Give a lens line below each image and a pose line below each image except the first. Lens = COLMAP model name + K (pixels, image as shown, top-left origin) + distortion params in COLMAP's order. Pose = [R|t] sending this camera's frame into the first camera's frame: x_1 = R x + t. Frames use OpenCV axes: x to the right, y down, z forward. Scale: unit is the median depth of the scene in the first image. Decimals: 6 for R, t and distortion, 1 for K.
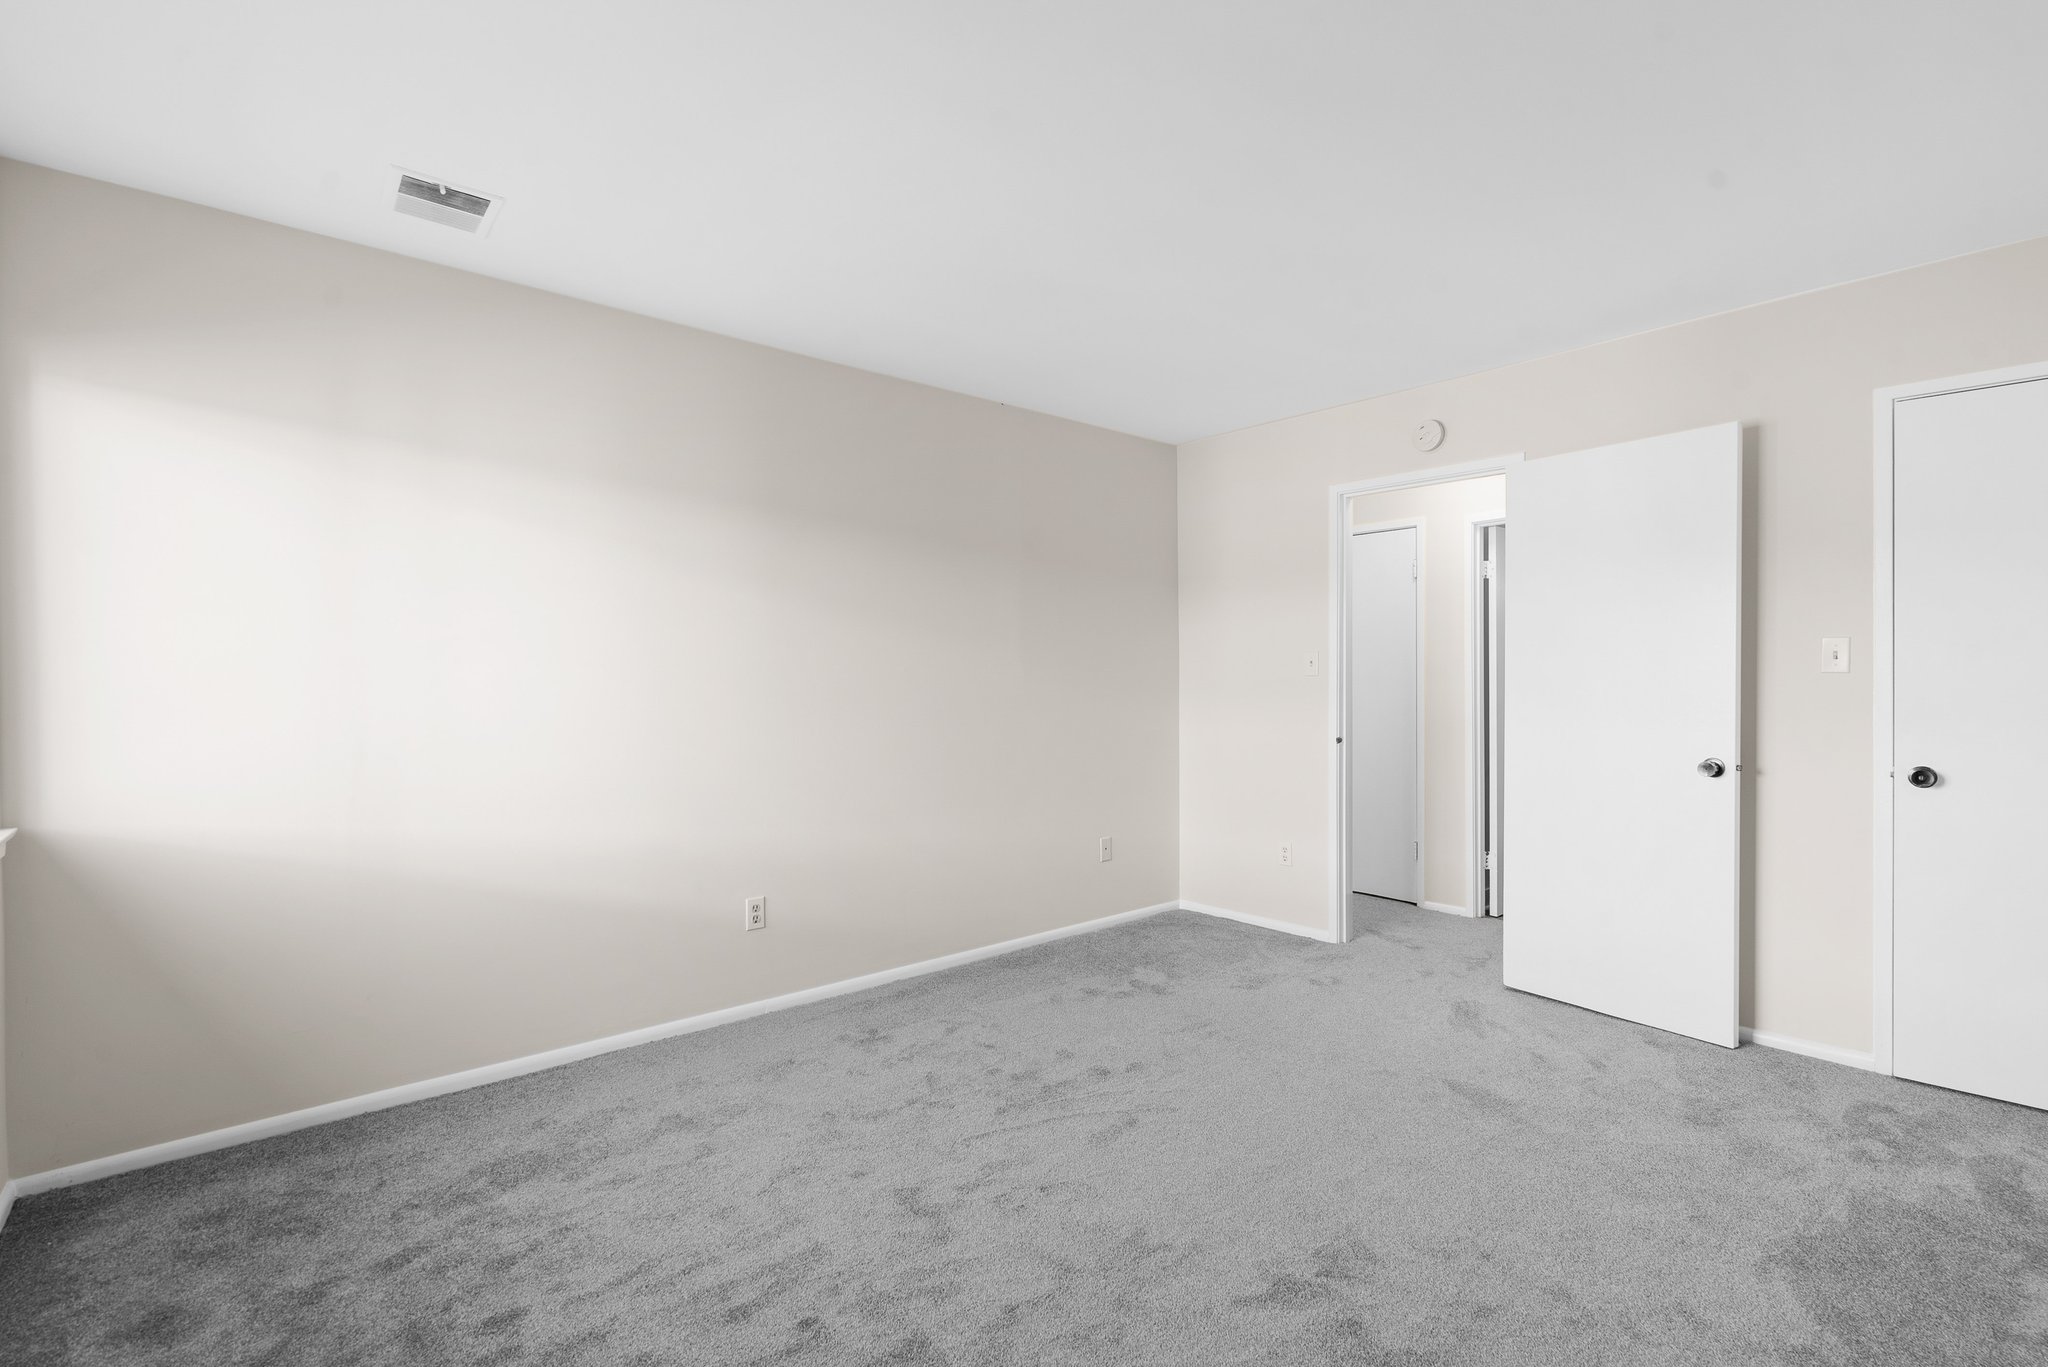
lens RADIAL K [[940.5, 0, 1029.8], [0, 940.5, 678.8], [0, 0, 1]] dist [-0.000748, 0.000391]
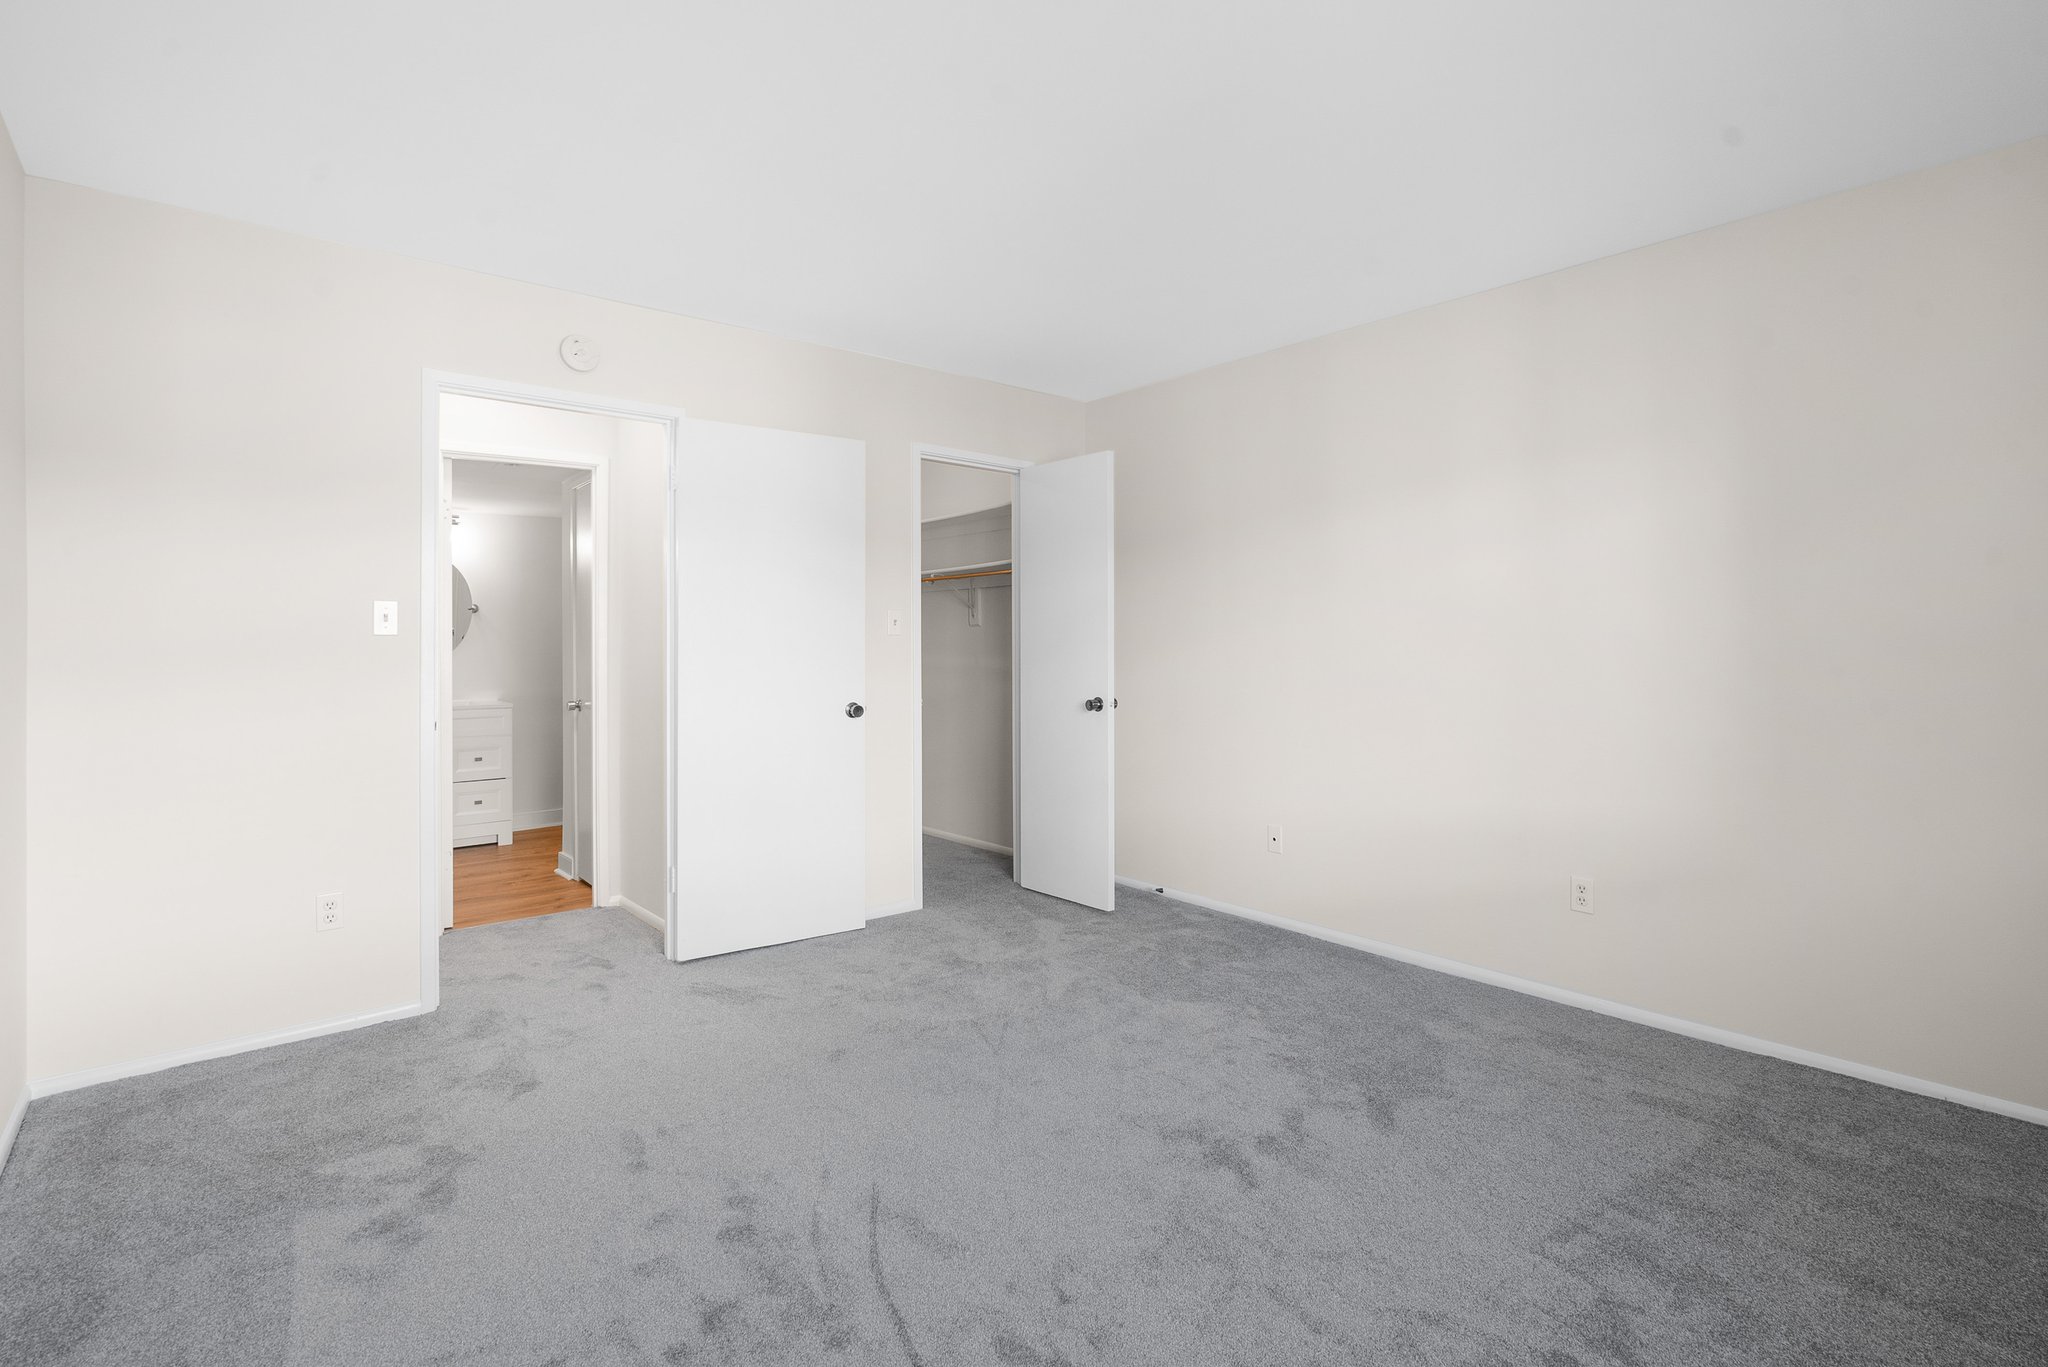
lens RADIAL K [[1011.9, 0, 1026.1], [0, 1011.9, 643.1], [0, 0, 1]] dist [0.001530, 0.000582]
pose [[-0.006828, 0.002836, 0.999973, -0.493875], [0.003689, 0.999989, -0.002811, 0.012506], [-0.999970, 0.003670, -0.006839, 0.643125]]
